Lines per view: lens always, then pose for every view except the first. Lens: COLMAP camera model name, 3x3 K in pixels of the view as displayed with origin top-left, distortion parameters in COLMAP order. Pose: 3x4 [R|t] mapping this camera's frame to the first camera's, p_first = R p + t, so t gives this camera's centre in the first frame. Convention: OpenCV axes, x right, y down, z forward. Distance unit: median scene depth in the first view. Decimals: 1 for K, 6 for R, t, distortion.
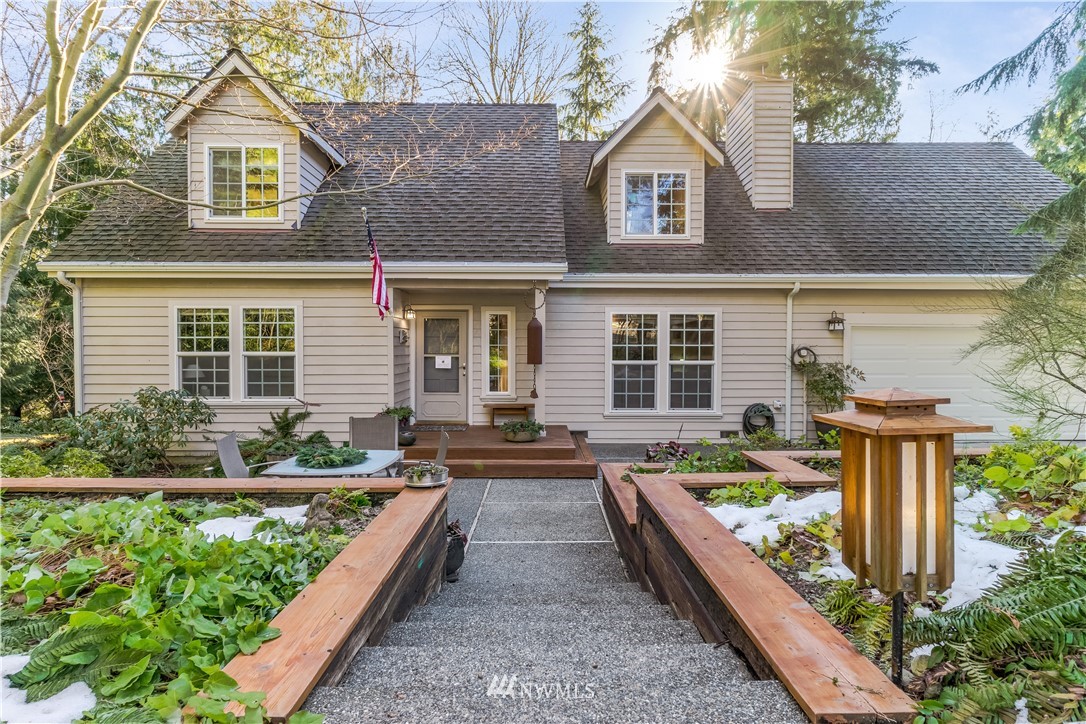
lens RADIAL K [[557.7, 0, 535.7], [0, 557.7, 348.9], [0, 0, 1]] dist [-0.001871, -0.000580]
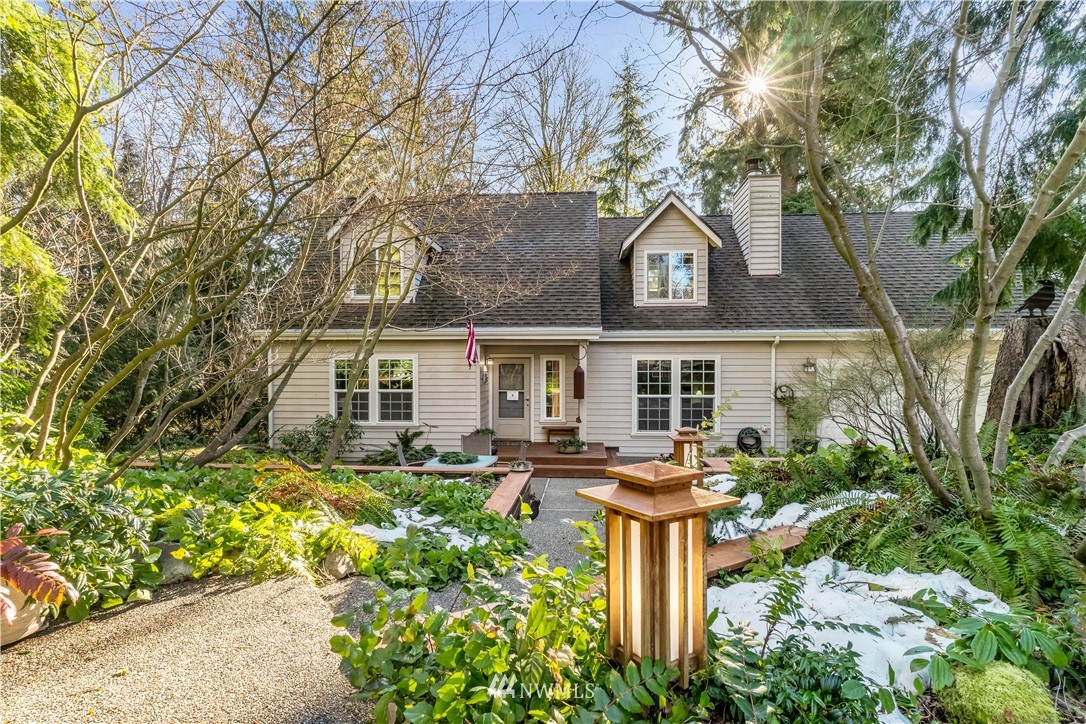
lens RADIAL K [[557.7, 0, 535.7], [0, 557.7, 348.9], [0, 0, 1]] dist [-0.001871, -0.000580]
pose [[0.996230, -0.004496, -0.086630, 0.010155], [0.001570, 0.999427, -0.033810, -0.044500], [0.086733, 0.033546, 0.995667, -0.366441]]
